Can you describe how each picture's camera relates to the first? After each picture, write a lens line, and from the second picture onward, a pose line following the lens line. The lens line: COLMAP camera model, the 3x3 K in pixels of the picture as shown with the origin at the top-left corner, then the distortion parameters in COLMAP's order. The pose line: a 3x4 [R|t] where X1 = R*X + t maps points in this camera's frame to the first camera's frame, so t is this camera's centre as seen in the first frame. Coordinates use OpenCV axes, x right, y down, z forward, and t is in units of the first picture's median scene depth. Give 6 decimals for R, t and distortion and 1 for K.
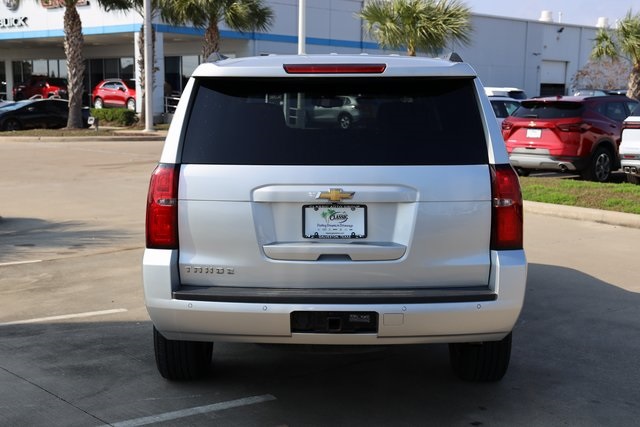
lens RADIAL K [[959.1, 0, 320.0], [0, 959.1, 213.5], [0, 0, 1]] dist [0.175501, 0.093542]
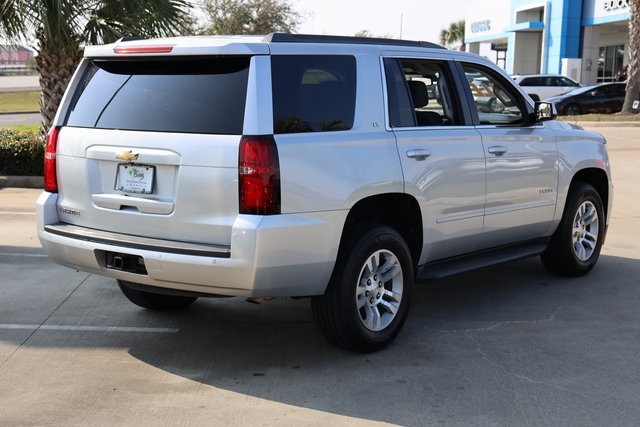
lens RADIAL K [[998.2, 0, 303.5], [0, 998.2, 214.3], [0, 0, 1]] dist [0.208873, -0.014999]
pose [[0.795538, 0.081548, -0.600391, 0.924267], [-0.075347, 0.996525, 0.035515, -0.007241], [0.601200, 0.016984, 0.798918, 0.133699]]
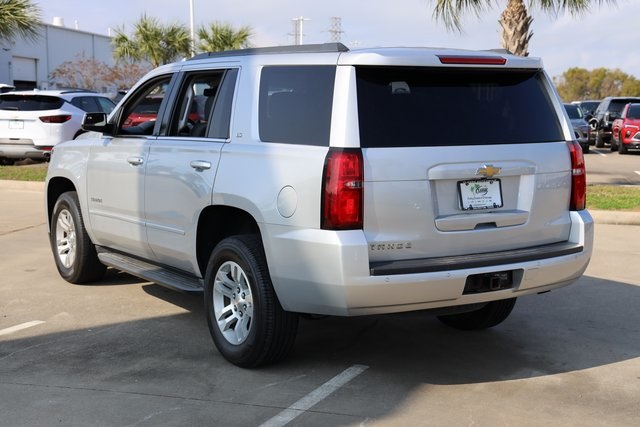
lens RADIAL K [[959.1, 0, 320.0], [0, 959.1, 213.5], [0, 0, 1]] dist [0.175501, 0.093542]
pose [[0.824478, -0.062214, 0.562463, -0.783351], [0.061999, 0.997886, 0.019496, -0.003080], [-0.562487, 0.018798, 0.826592, 0.159859]]
